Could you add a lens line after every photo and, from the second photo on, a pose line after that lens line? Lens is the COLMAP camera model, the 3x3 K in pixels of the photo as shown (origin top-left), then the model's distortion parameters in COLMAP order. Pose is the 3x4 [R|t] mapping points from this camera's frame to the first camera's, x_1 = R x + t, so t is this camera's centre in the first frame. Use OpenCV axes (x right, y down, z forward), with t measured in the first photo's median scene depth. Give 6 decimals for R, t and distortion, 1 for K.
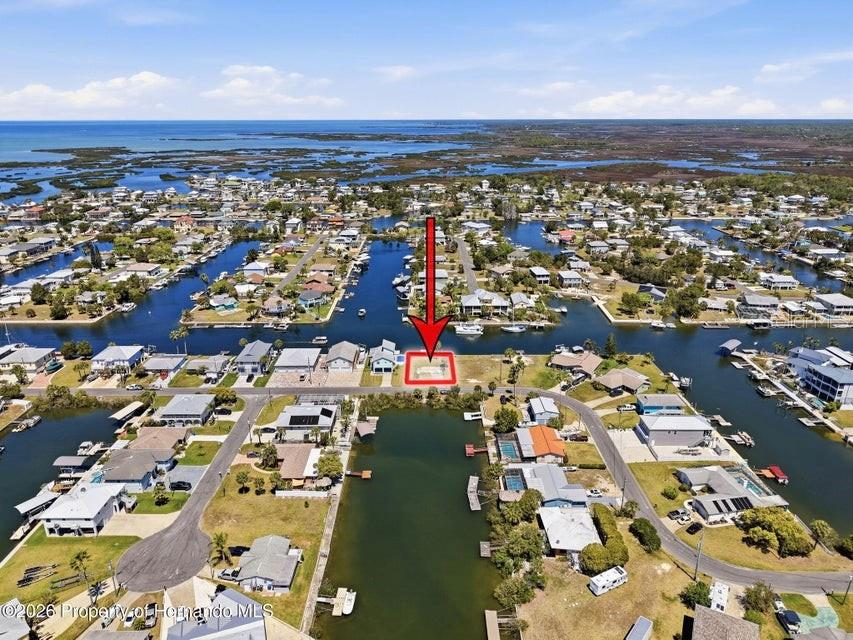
lens RADIAL K [[570.0, 0, 423.5], [0, 570.0, 313.6], [0, 0, 1]] dist [0.062500, -0.085722]
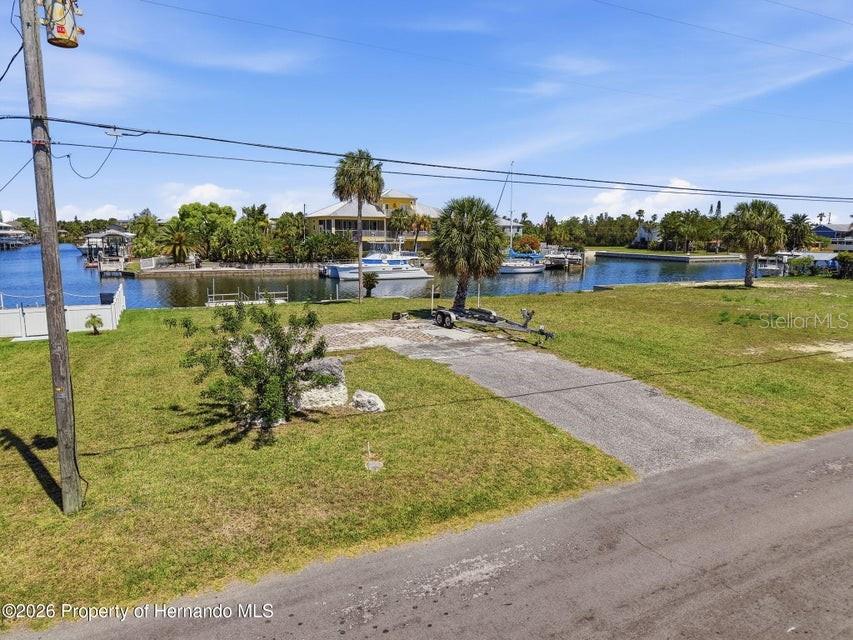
lens RADIAL K [[570.0, 0, 423.5], [0, 570.0, 313.6], [0, 0, 1]] dist [0.062500, -0.085722]
pose [[0.902179, -0.052323, 0.428176, -0.017701], [0.129691, 0.979592, -0.153557, 0.089761], [-0.411403, 0.194067, 0.890554, 0.723730]]
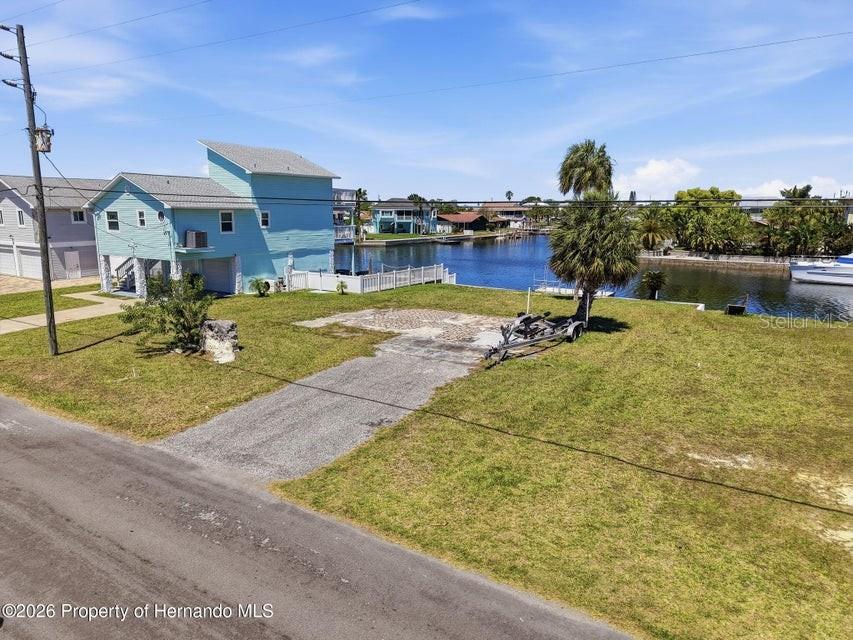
lens RADIAL K [[566.2, 0, 425.9], [0, 566.2, 326.5], [0, 0, 1]] dist [0.066449, -0.091253]
pose [[0.840417, 0.116550, -0.529260, 0.055467], [-0.181888, 0.980615, -0.072877, 0.086188], [0.510506, 0.157513, 0.845324, 0.724716]]
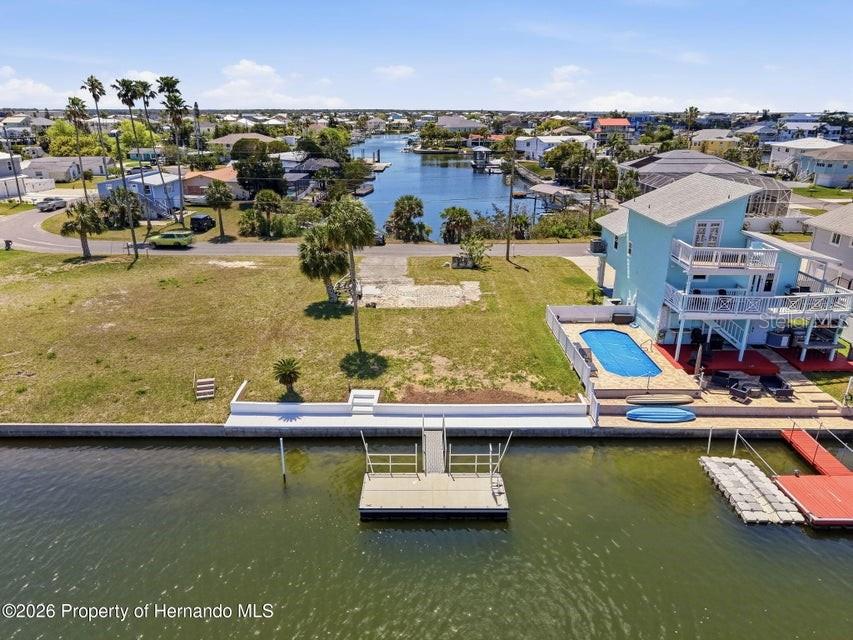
lens RADIAL K [[570.8, 0, 424.3], [0, 570.8, 319.3], [0, 0, 1]] dist [0.027308, -0.027331]
pose [[-0.999993, 0.003823, -0.000449, 0.006338], [0.002698, 0.779332, 0.626605, -0.012000], [0.002746, 0.626599, -0.779337, 0.925162]]
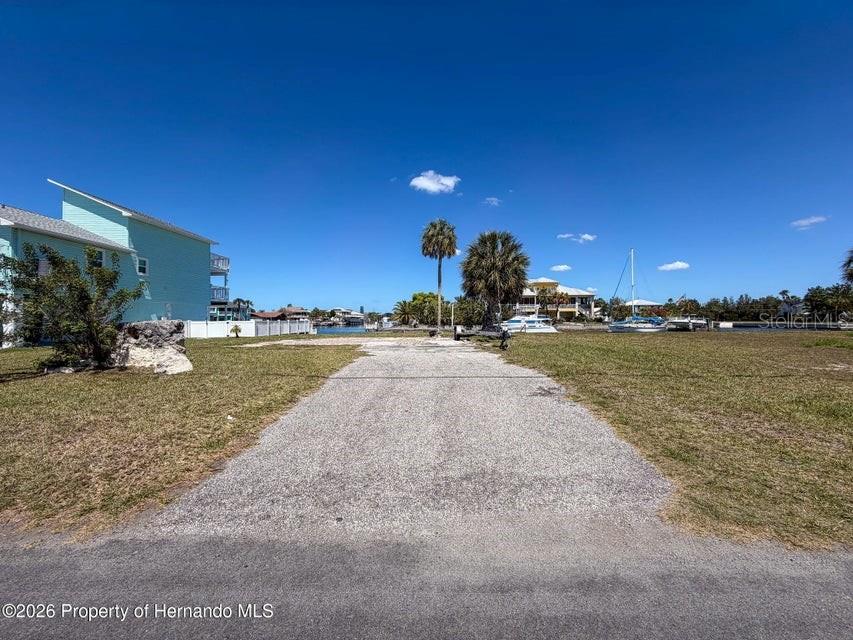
lens RADIAL K [[339.7, 0, 424.5], [0, 339.7, 320.4], [0, 0, 1]] dist [-0.000027, 0.000016]
pose [[0.999517, -0.003613, -0.030864, 0.019656], [-0.006411, 0.947884, -0.318551, 0.094173], [0.030407, 0.318595, 0.947403, 0.745123]]
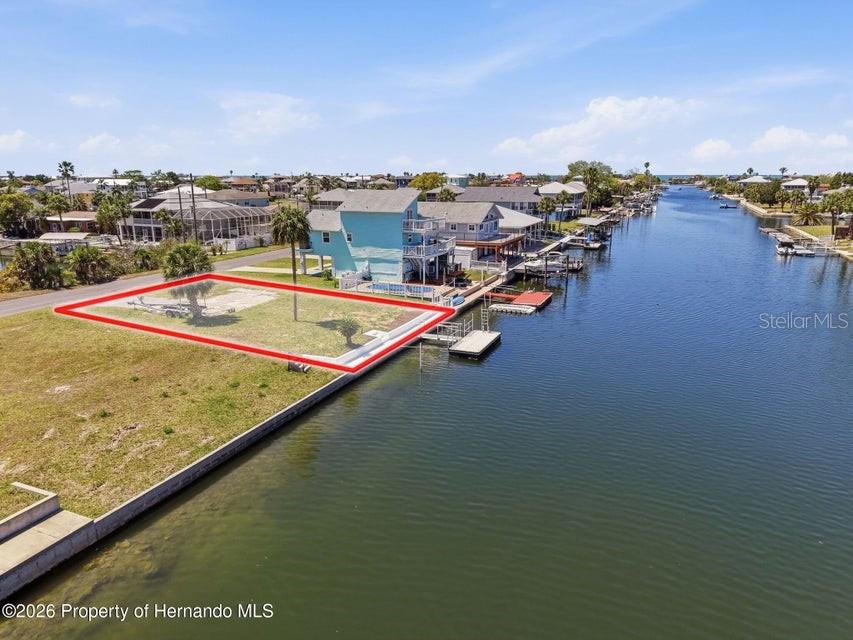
lens RADIAL K [[566.2, 0, 425.9], [0, 566.2, 326.5], [0, 0, 1]] dist [0.066449, -0.091253]
pose [[-0.393714, 0.238650, -0.887714, 0.142490], [-0.296692, 0.881036, 0.368442, 0.003136], [0.870037, 0.408438, -0.276070, 0.905491]]
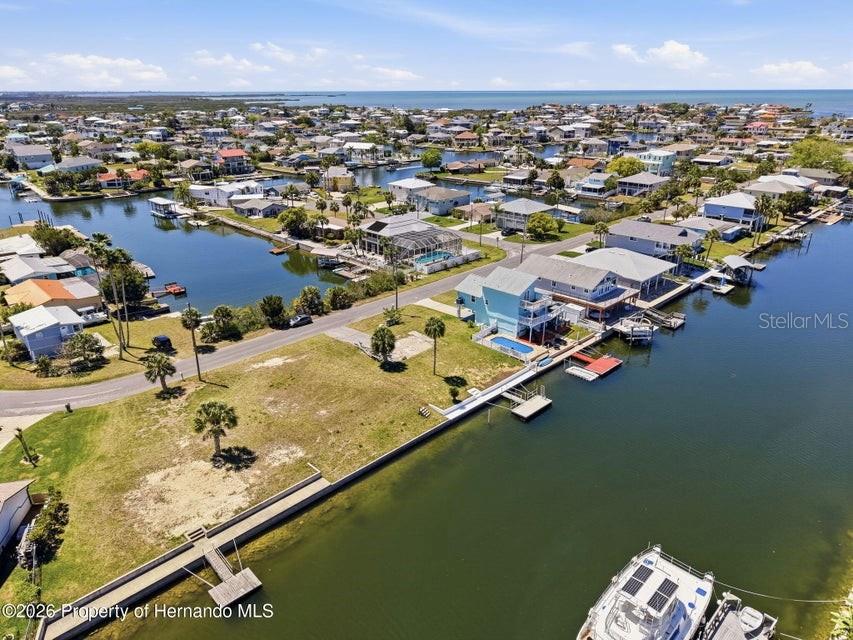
lens RADIAL K [[577.0, 0, 424.1], [0, 577.0, 302.9], [0, 0, 1]] dist [0.046285, -0.058103]
pose [[-0.711468, 0.247871, -0.657551, 0.198072], [-0.222574, 0.808063, 0.545432, -0.109771], [0.666539, 0.534411, -0.519742, 0.955012]]
